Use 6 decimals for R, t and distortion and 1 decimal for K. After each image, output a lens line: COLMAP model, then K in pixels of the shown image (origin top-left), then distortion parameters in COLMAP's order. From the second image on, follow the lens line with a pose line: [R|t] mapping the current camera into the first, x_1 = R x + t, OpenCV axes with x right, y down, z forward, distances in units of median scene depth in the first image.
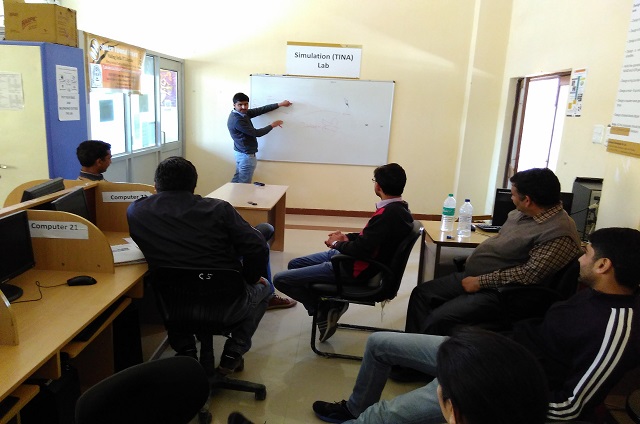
lens RADIAL K [[553.1, 0, 321.1], [0, 553.1, 227.4], [0, 0, 1]] dist [0.074290, -0.134534]
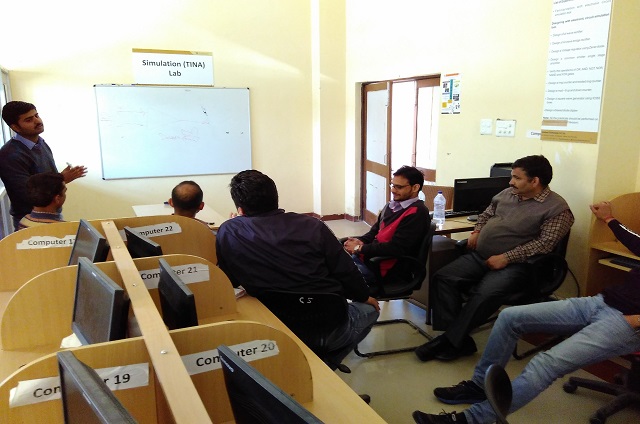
lens RADIAL K [[553.1, 0, 321.1], [0, 553.1, 227.4], [0, 0, 1]] dist [0.074290, -0.134534]
pose [[0.890246, -0.141096, 0.433074, -0.347486], [0.143411, 0.989281, 0.027506, -0.033644], [-0.432313, 0.037621, 0.900938, 0.069263]]
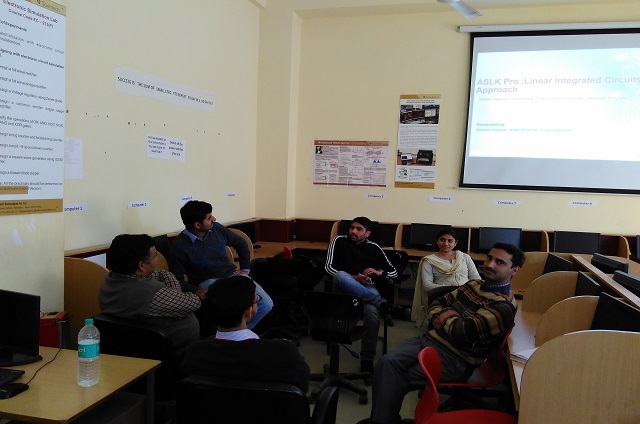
lens RADIAL K [[548.6, 0, 311.0], [0, 548.6, 226.7], [0, 0, 1]] dist [0.087763, -0.144357]
pose [[-0.964518, -0.111970, 0.239096, -0.099573], [-0.031676, 0.948149, 0.316244, -0.281090], [-0.262108, 0.297449, -0.918054, 1.161238]]
